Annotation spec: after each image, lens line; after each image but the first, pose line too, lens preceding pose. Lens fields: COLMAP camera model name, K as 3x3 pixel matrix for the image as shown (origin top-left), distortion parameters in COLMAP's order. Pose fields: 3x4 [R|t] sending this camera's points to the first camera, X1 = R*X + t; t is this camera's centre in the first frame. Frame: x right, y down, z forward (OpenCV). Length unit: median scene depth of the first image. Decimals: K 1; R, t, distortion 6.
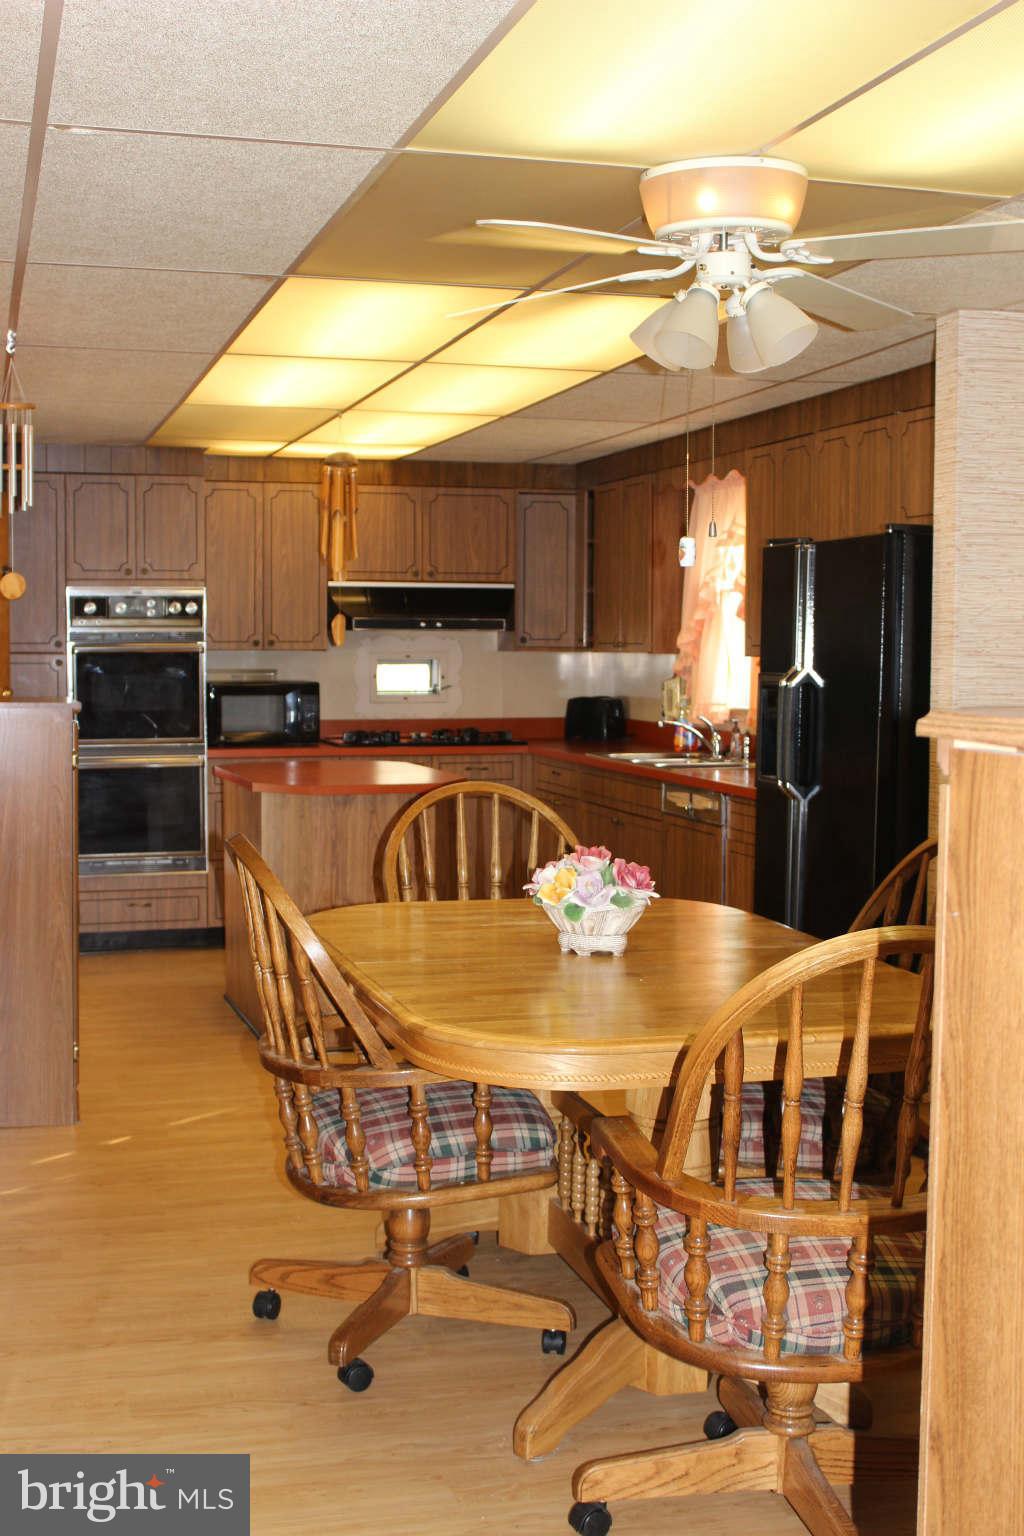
lens RADIAL K [[1952.8, 0, 512.0], [0, 1952.8, 768.0], [0, 0, 1]] dist [-0.021822, 0.018178]
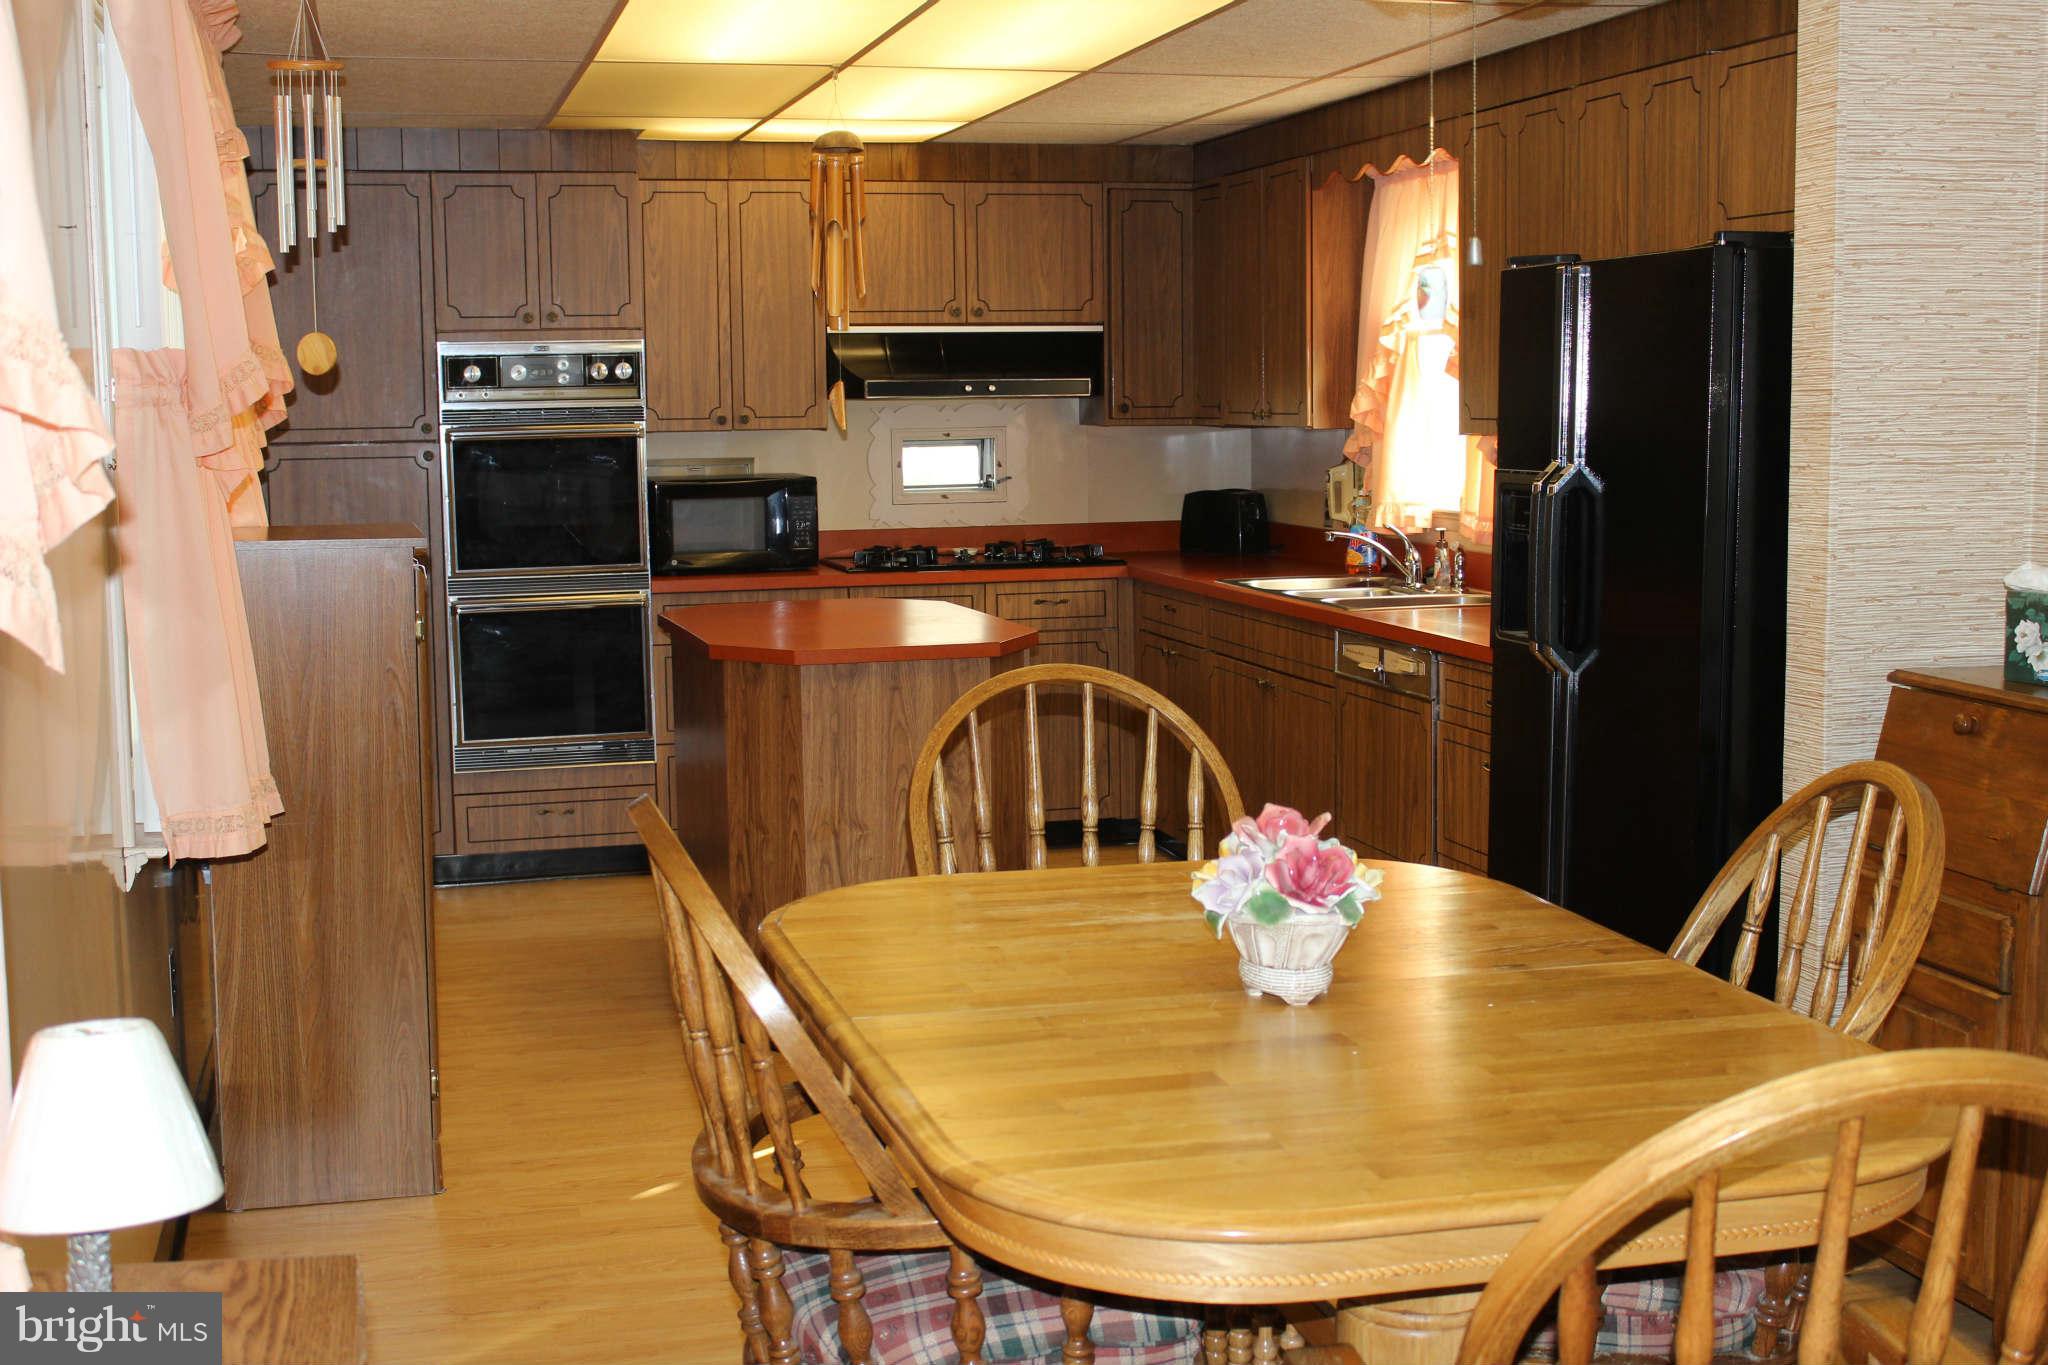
lens RADIAL K [[2603.7, 0, 1024.0], [0, 2603.7, 682.5], [0, 0, 1]] dist [-0.021822, 0.018178]
pose [[0.999524, -0.012700, -0.028130, -0.002826], [0.014037, 0.998756, 0.047857, -0.016077], [0.027487, -0.048229, 0.998458, 0.107566]]
